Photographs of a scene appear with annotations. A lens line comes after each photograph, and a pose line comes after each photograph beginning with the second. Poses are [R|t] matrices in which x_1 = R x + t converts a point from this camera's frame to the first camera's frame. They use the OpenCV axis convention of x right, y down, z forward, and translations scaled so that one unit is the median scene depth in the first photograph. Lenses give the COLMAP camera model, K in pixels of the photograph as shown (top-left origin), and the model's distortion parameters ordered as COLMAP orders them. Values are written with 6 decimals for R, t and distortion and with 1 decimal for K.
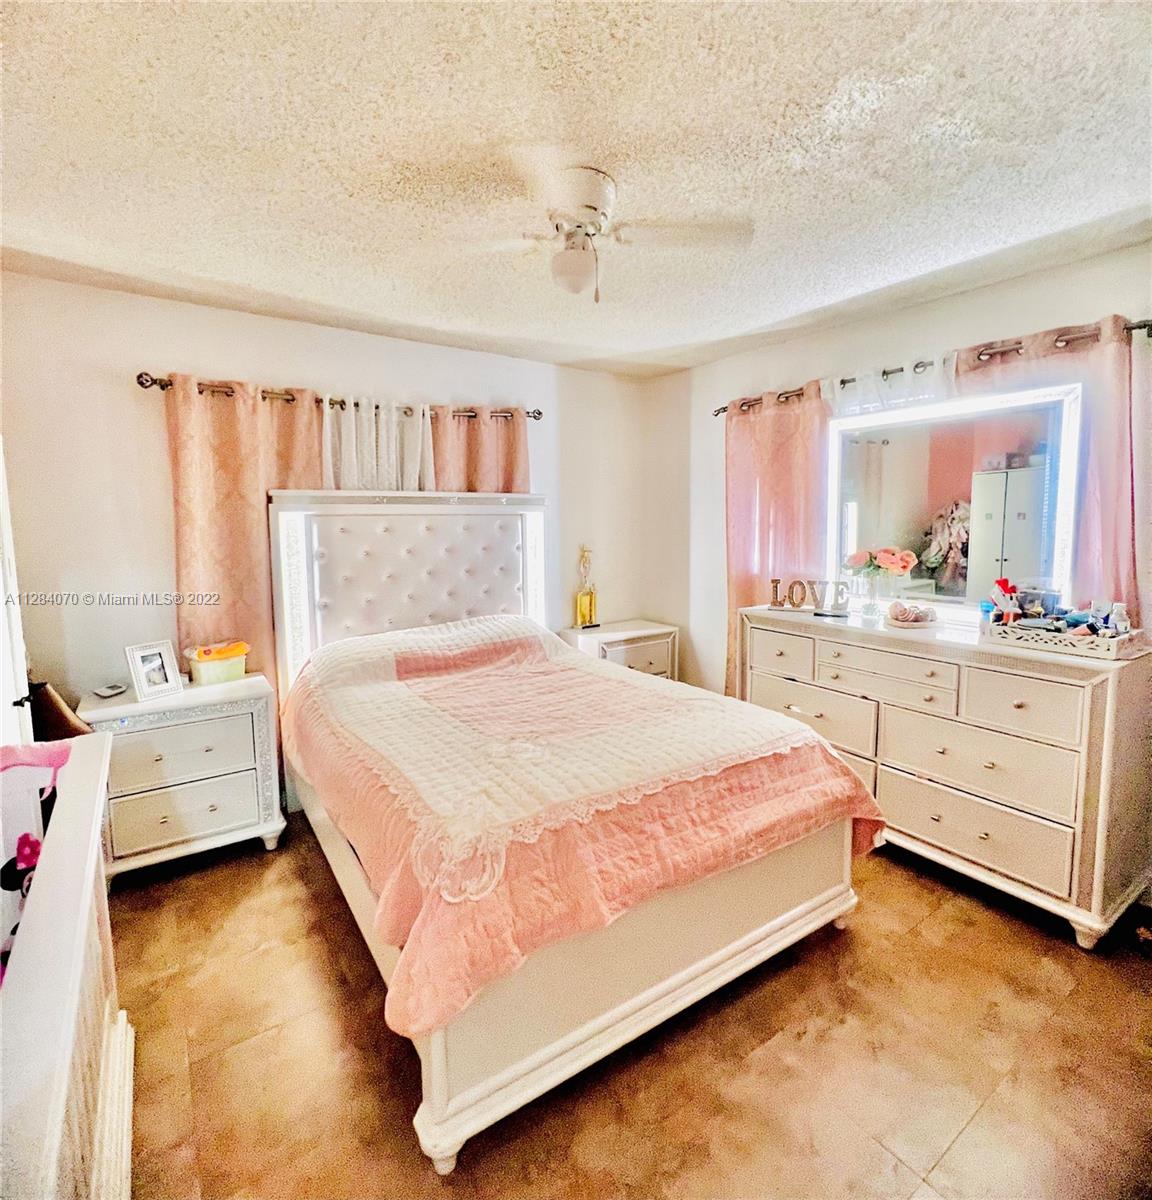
lens RADIAL K [[632.6, 0, 573.9], [0, 632.6, 576.0], [0, 0, 1]] dist [0.000702, 0.000656]
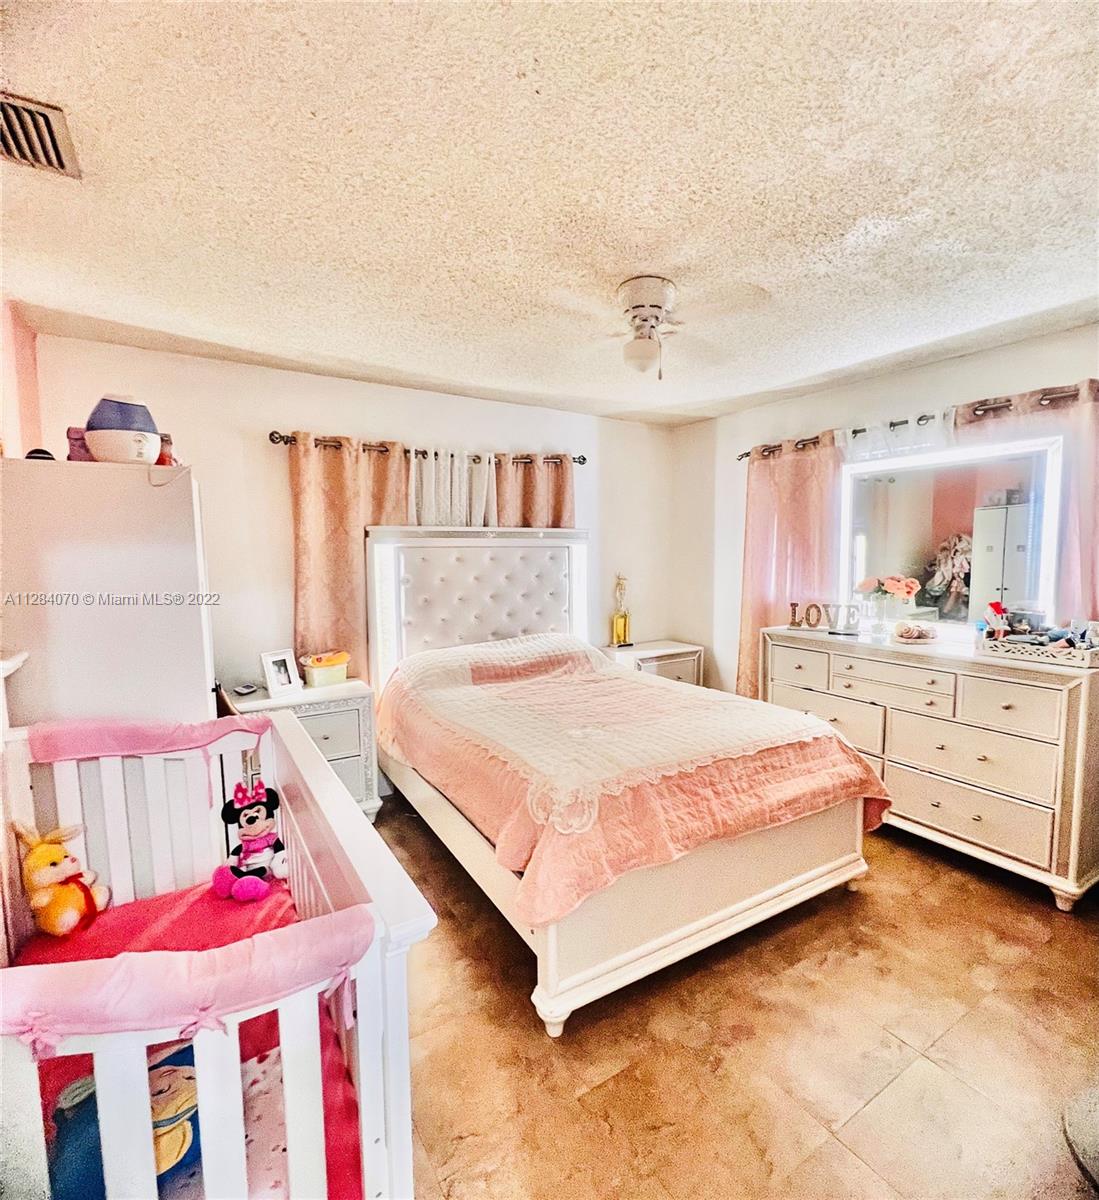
lens RADIAL K [[609.5, 0, 552.5], [0, 609.5, 602.7], [0, 0, 1]] dist [-0.000080, 0.000019]
pose [[0.998759, 0.004998, -0.049548, -0.085059], [-0.005266, 0.999972, -0.005271, 0.016967], [0.049520, 0.005525, 0.998758, -0.168598]]
